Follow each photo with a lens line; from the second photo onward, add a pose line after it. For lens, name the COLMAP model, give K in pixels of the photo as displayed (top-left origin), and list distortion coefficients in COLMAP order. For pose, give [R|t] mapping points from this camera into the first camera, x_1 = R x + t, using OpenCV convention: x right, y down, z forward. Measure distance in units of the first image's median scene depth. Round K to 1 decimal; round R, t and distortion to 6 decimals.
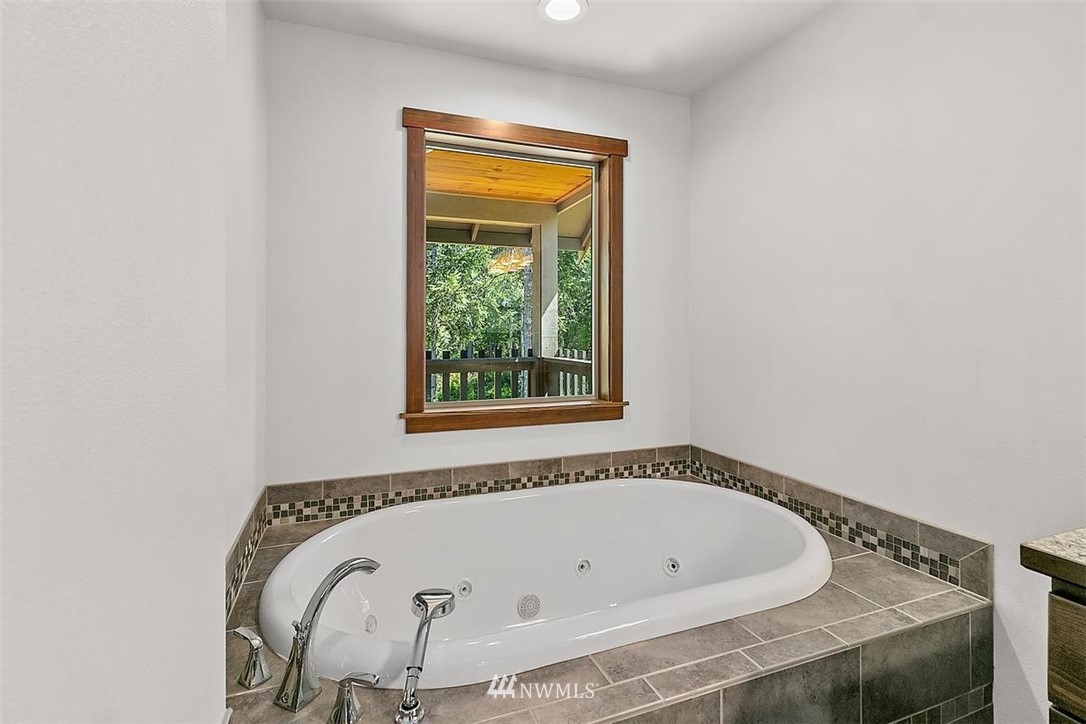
lens RADIAL K [[511.8, 0, 543.0], [0, 511.8, 331.1], [0, 0, 1]] dist [-0.001301, 0.000069]
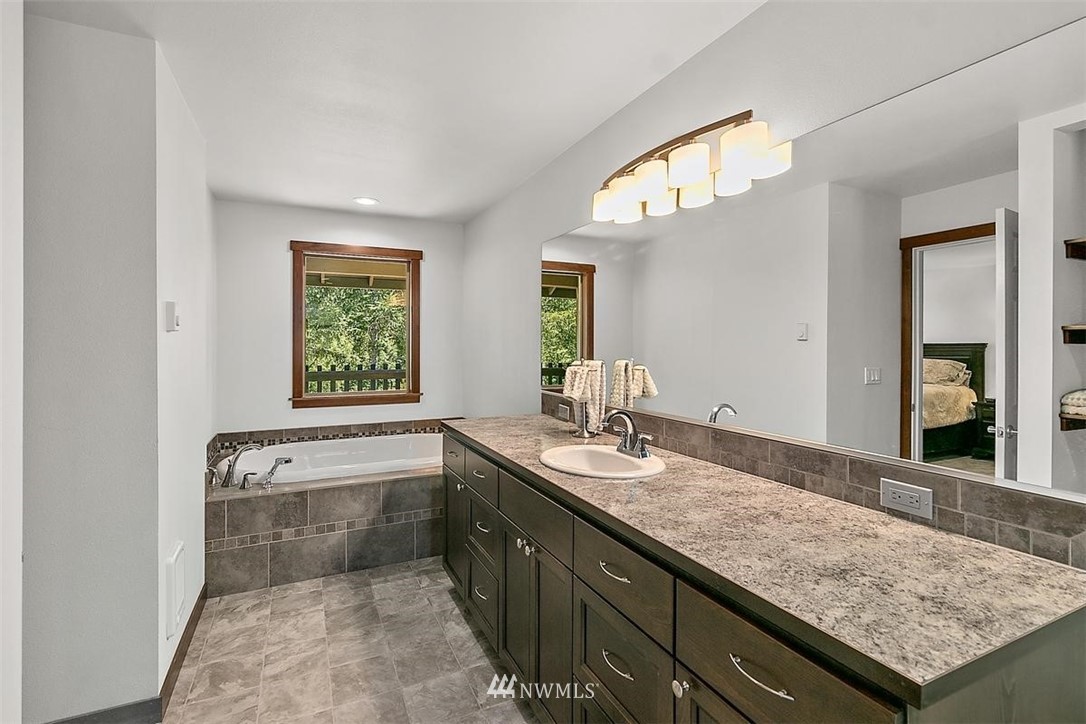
lens RADIAL K [[503.6, 0, 539.4], [0, 503.6, 346.5], [0, 0, 1]] dist [-0.000623, 0.000320]
pose [[0.997024, 0.001944, 0.077068, 0.499244], [-0.002301, 0.999987, 0.004554, -0.042743], [-0.077058, -0.004717, 0.997015, -0.939367]]
